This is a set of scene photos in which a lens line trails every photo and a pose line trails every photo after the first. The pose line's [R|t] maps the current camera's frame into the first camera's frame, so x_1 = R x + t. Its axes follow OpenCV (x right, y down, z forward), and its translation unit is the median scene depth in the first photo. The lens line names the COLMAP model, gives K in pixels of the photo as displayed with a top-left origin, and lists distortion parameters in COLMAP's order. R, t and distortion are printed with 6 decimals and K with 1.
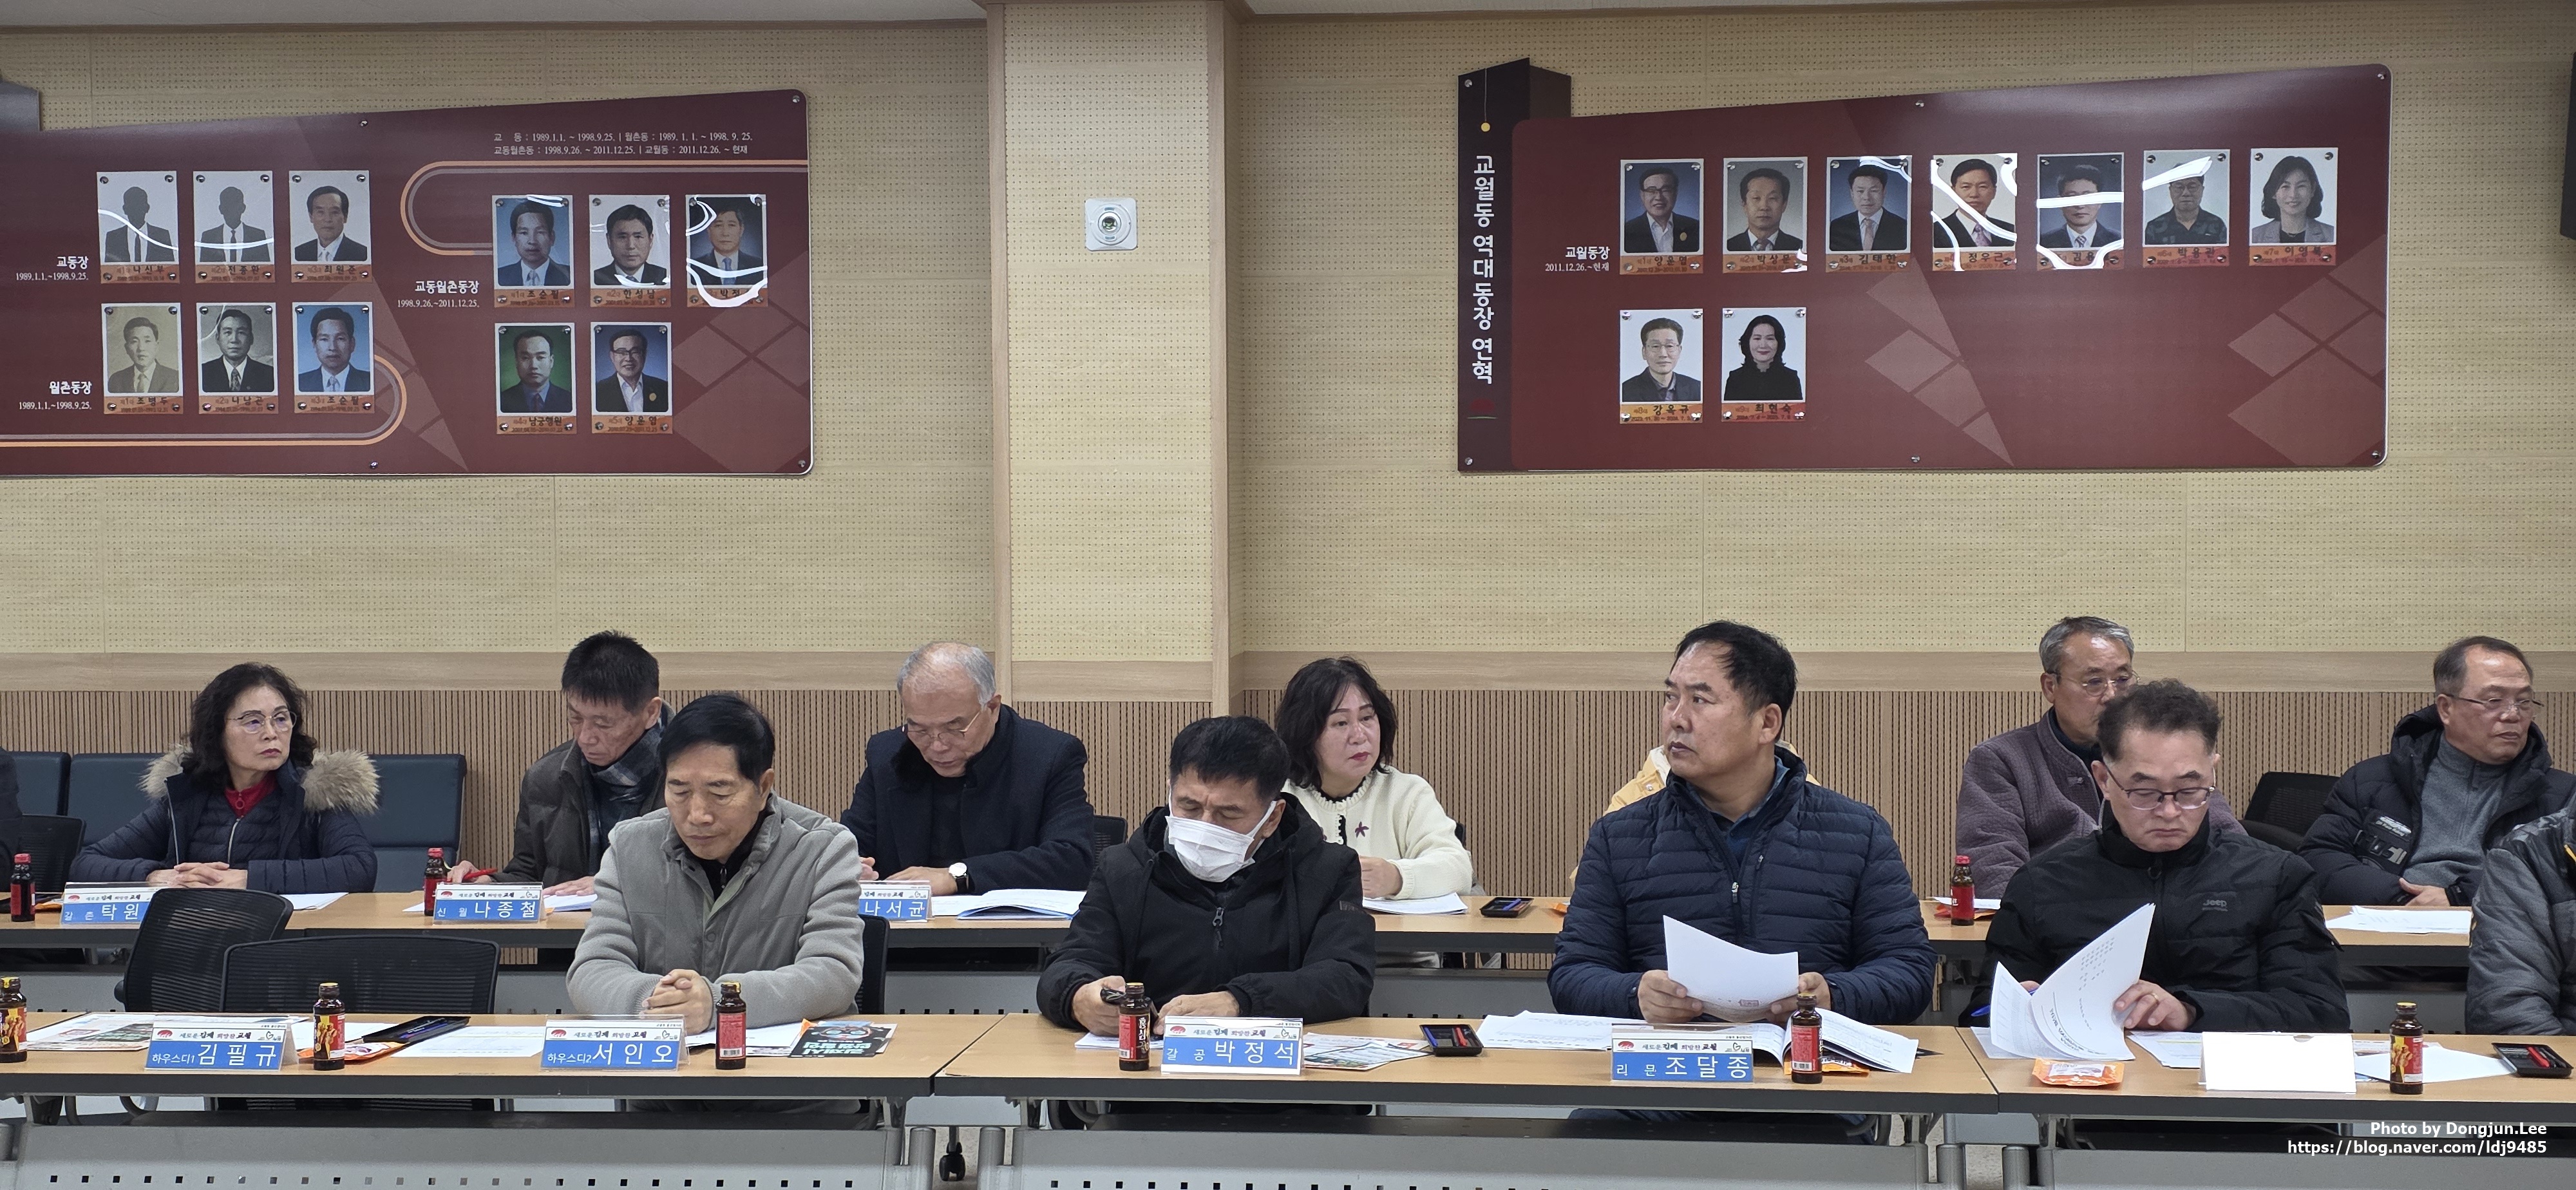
lens RADIAL K [[3481.9, 0, 1293.6], [0, 3481.9, 618.9], [0, 0, 1]] dist [0.200830, 0.000000]
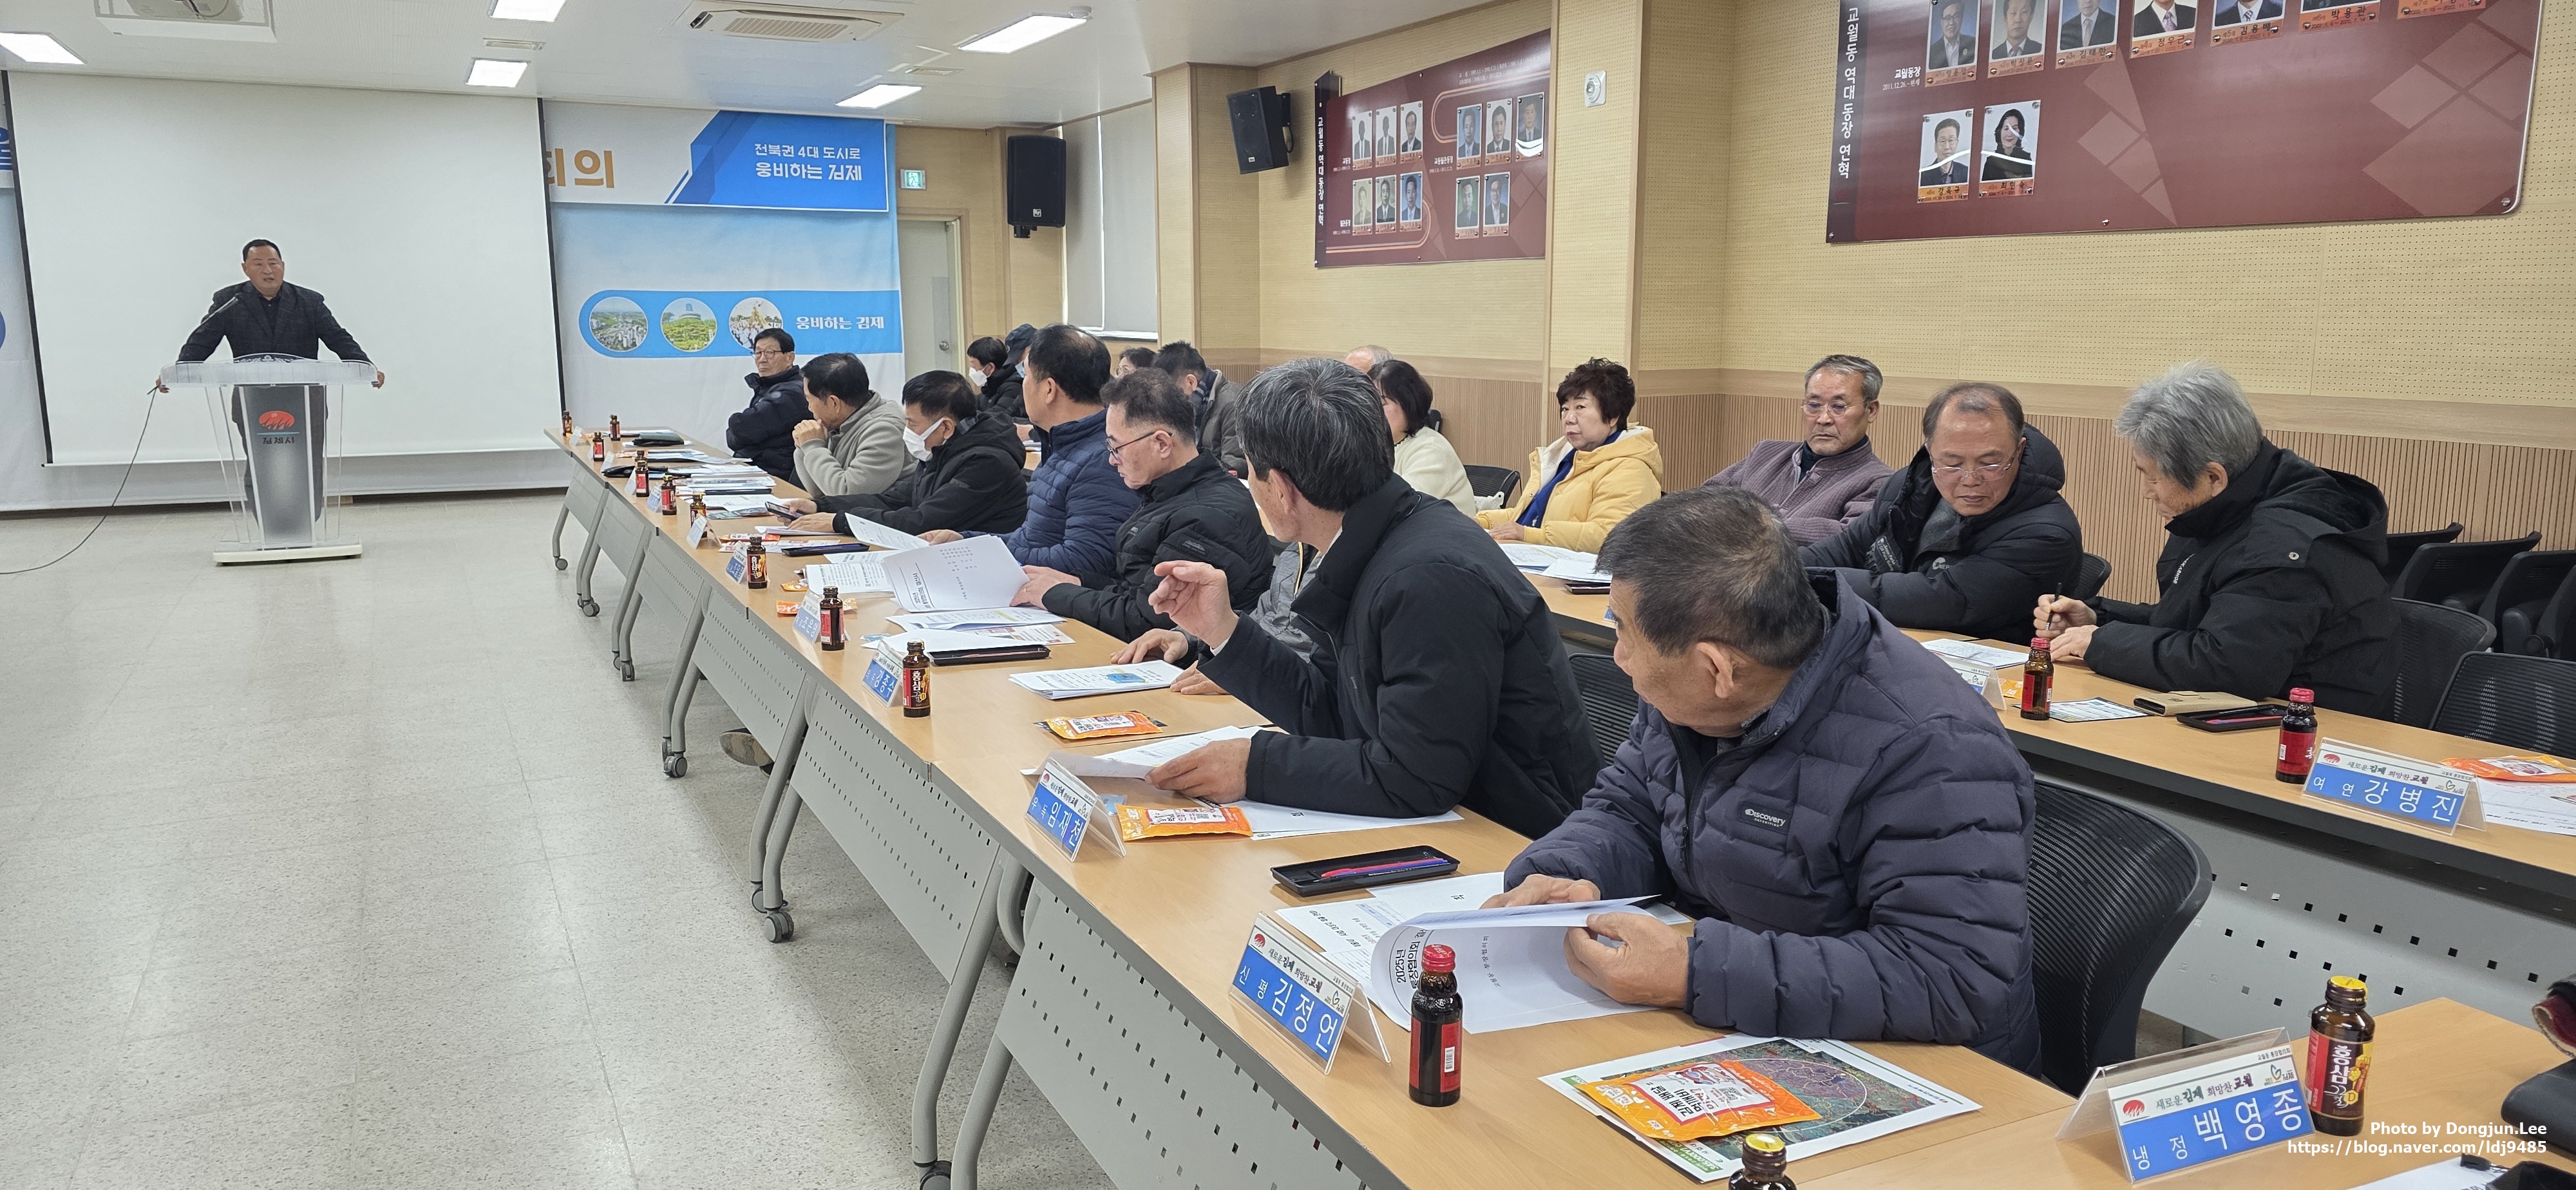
lens RADIAL K [[1756.3, 0, 1274.8], [0, 1756.3, 585.2], [0, 0, 1]] dist [0.037650, -0.015655]
pose [[0.520922, 0.138270, -0.842331, 0.552333], [-0.039562, 0.989644, 0.137986, 0.004201], [0.852687, -0.038555, 0.520998, 0.440959]]
